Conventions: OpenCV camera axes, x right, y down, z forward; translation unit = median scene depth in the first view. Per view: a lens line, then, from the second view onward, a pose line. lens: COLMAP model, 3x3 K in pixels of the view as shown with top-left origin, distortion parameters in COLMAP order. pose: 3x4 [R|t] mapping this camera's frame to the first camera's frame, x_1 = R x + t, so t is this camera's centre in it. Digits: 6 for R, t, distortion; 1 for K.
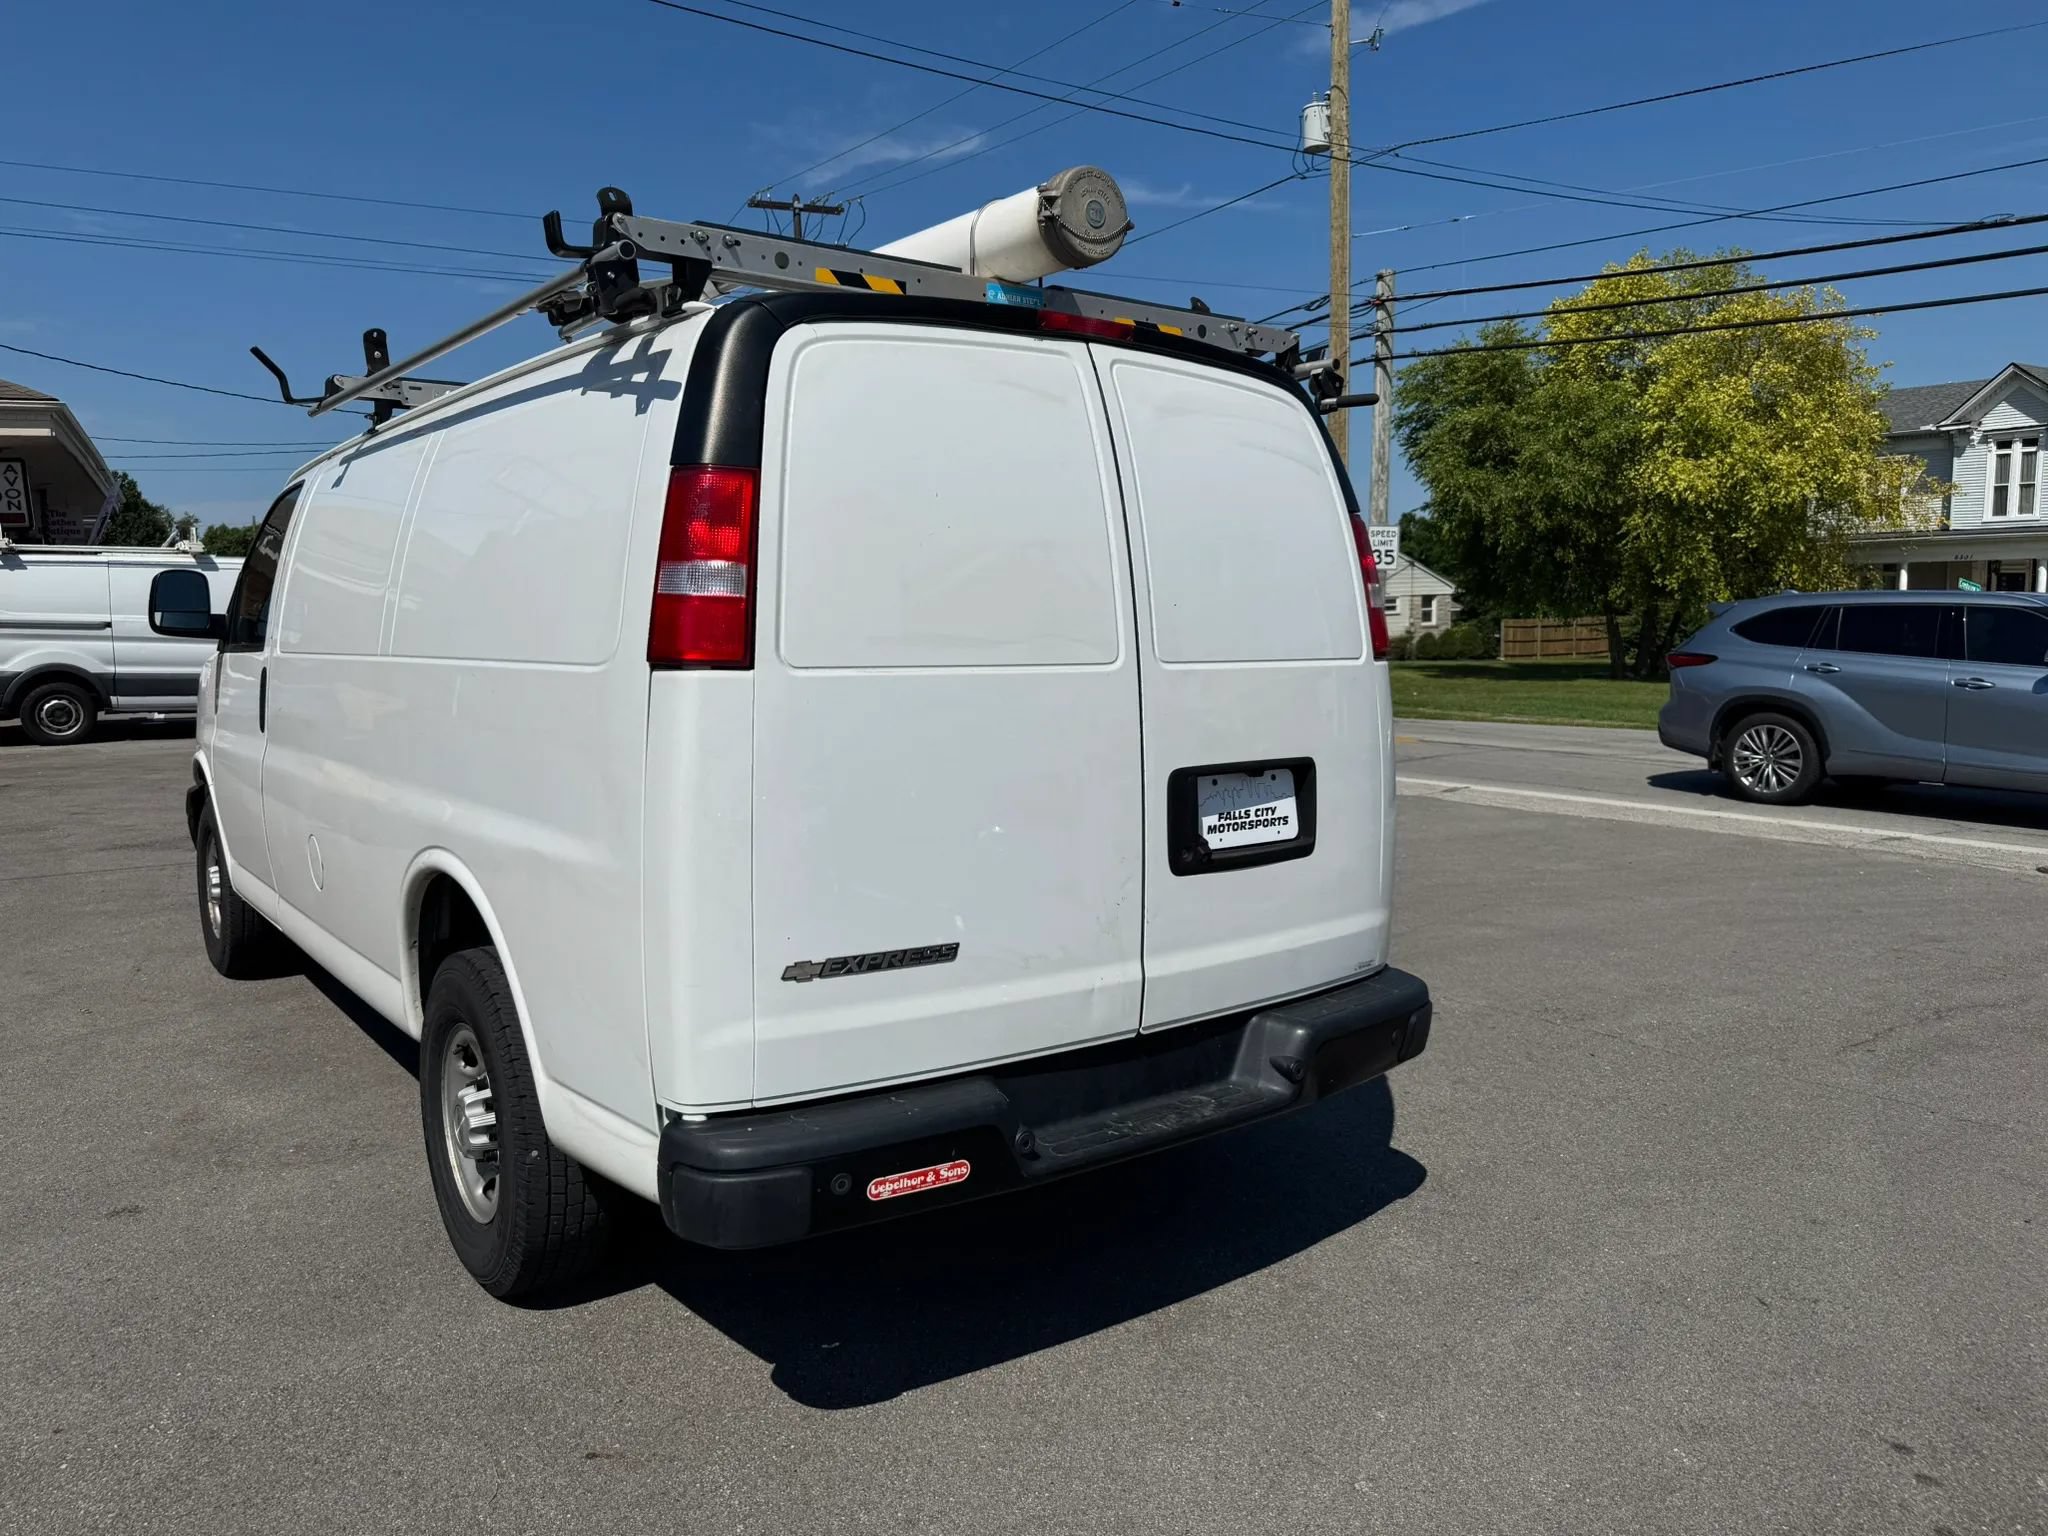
lens RADIAL K [[1471.2, 0, 1020.8], [0, 1471.2, 746.0], [0, 0, 1]] dist [0.003979, -0.008114]
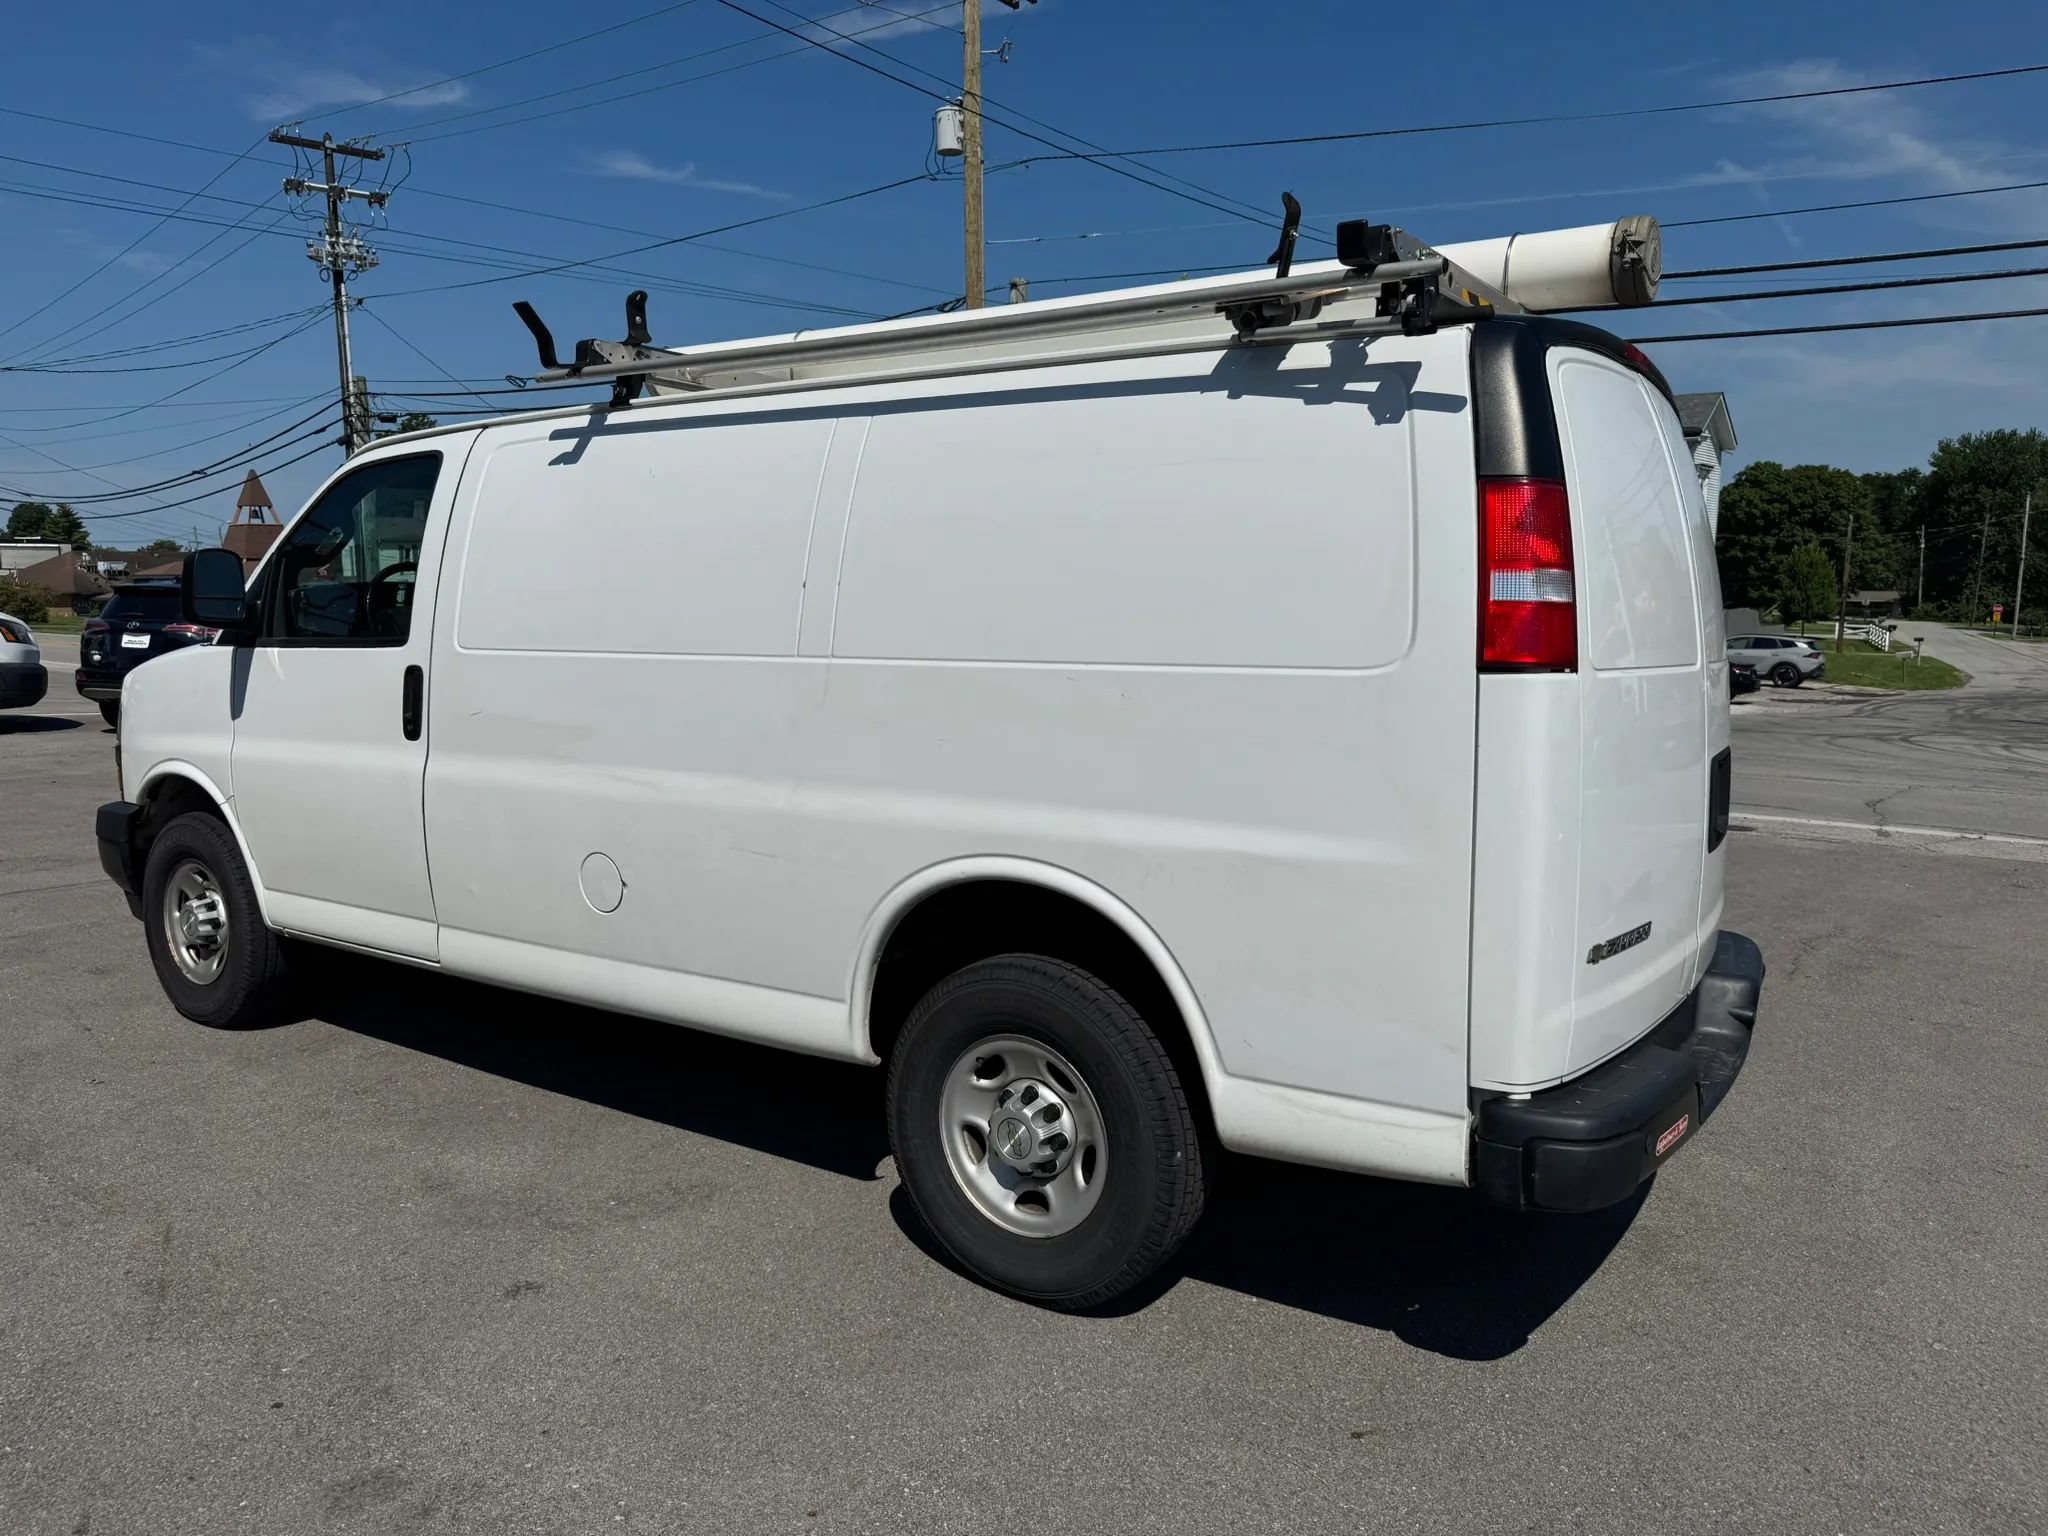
lens RADIAL K [[1460.9, 0, 1024.0], [0, 1460.9, 768.0], [0, 0, 1]] dist [0.023393, -0.031957]
pose [[0.945732, -0.024219, 0.324043, -0.493578], [0.017331, 0.999559, 0.024124, -0.008301], [-0.324484, -0.017199, 0.945735, 0.065864]]
